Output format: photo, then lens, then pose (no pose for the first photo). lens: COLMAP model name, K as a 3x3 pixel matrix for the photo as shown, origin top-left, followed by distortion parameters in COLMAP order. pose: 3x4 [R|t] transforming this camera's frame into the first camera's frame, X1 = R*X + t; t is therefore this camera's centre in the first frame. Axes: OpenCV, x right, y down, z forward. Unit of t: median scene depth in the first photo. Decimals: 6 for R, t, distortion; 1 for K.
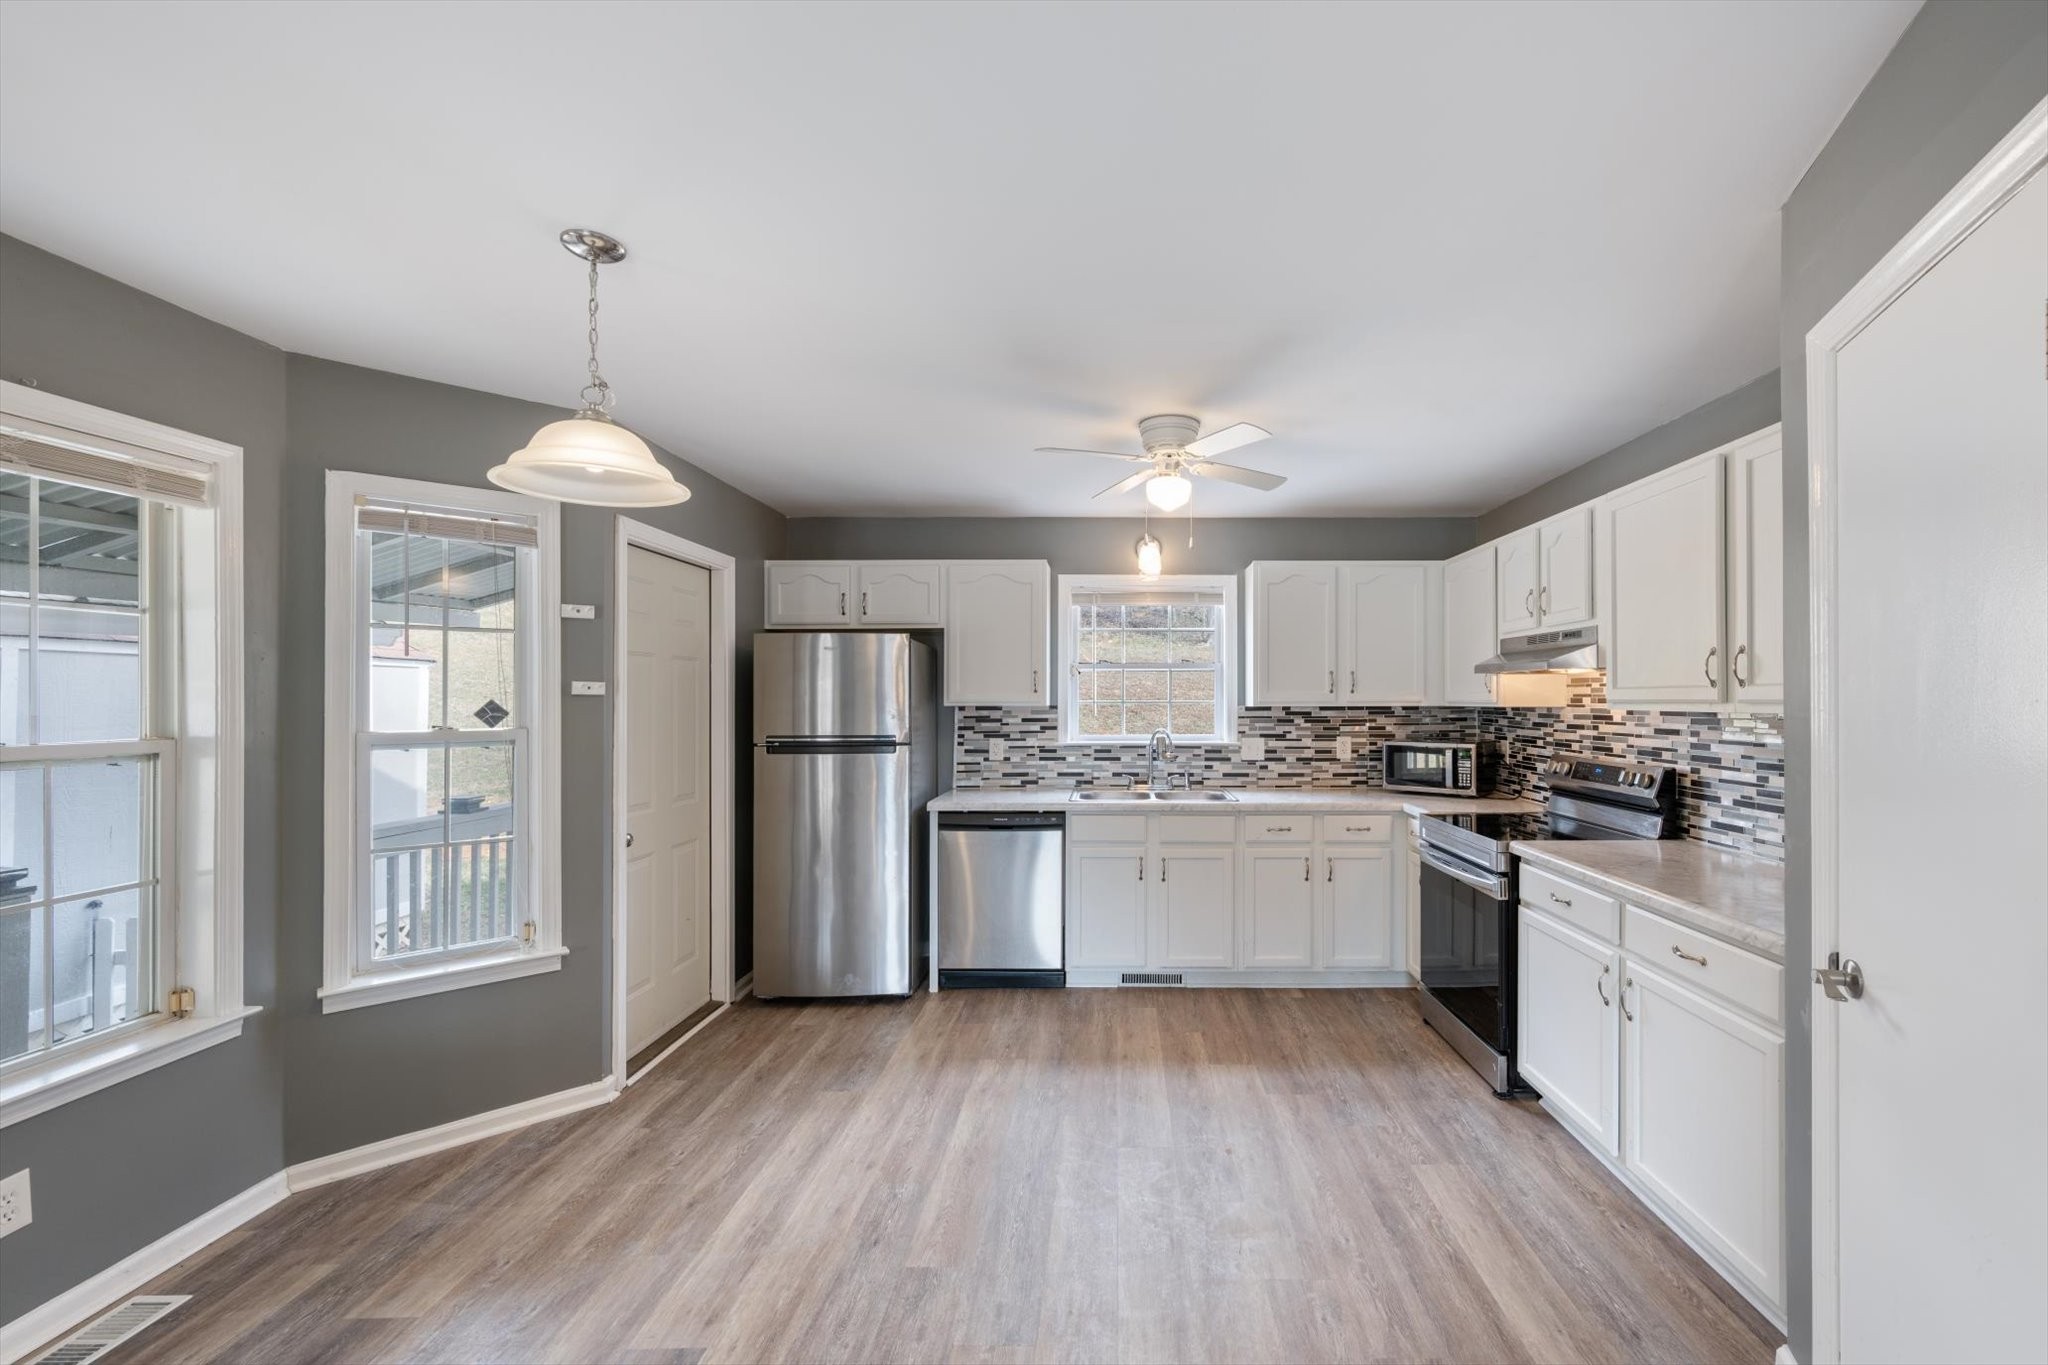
lens RADIAL K [[851.9, 0, 1106.1], [0, 851.9, 705.3], [0, 0, 1]] dist [-0.010468, 0.000130]
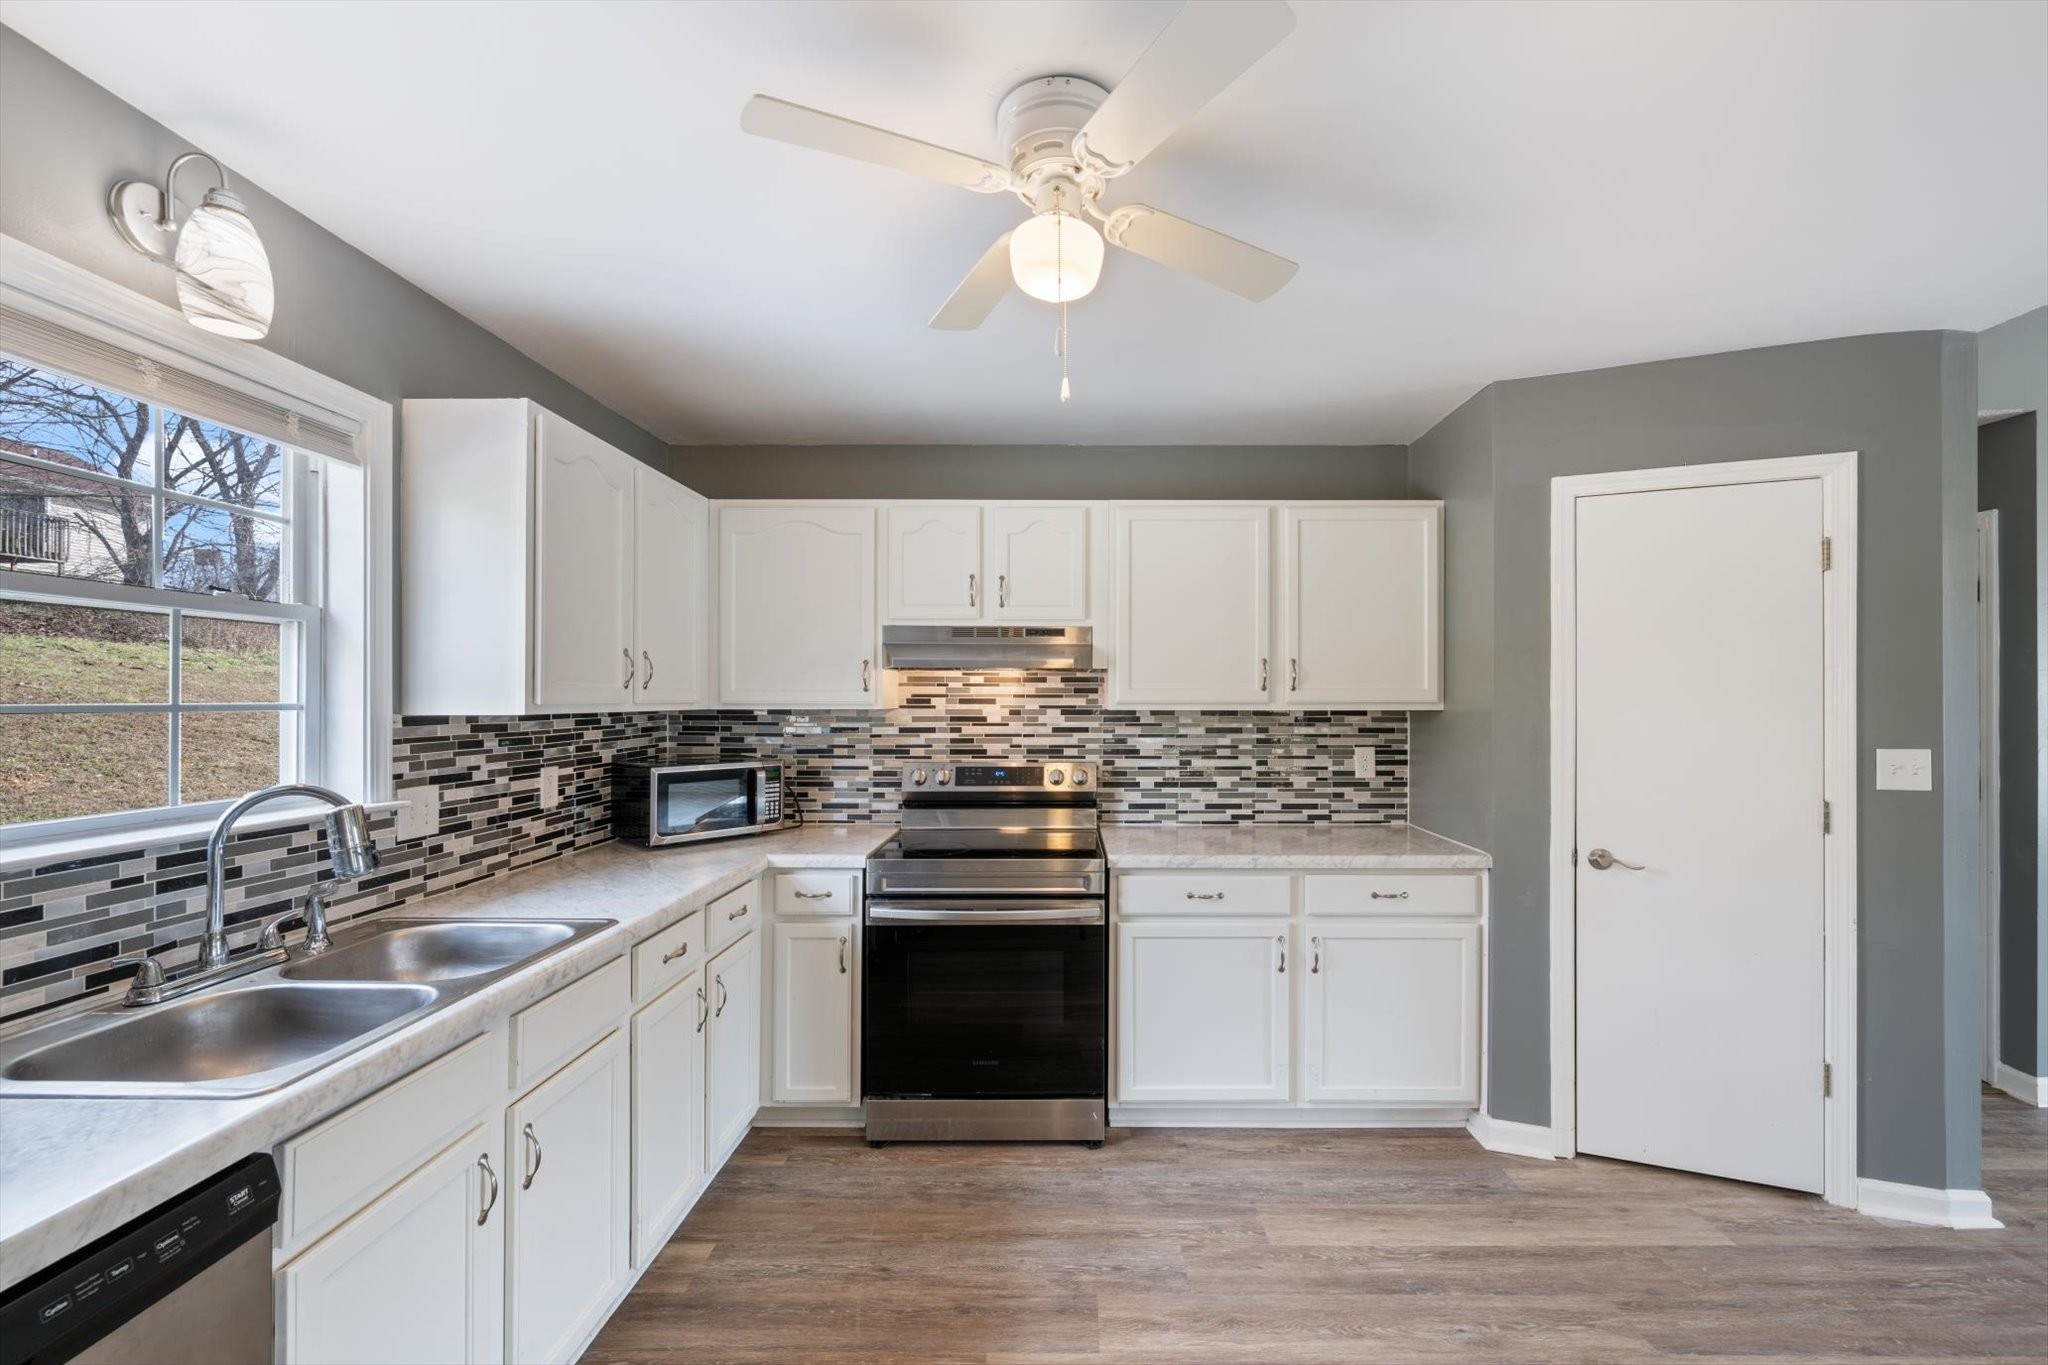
lens RADIAL K [[821.3, 0, 1070.9], [0, 821.3, 697.6], [0, 0, 1]] dist [-0.002496, -0.000216]
pose [[-0.010594, 0.002588, 0.999941, -0.300660], [0.006419, 0.999976, -0.002520, -0.005704], [-0.999923, 0.006392, -0.010610, 0.777197]]
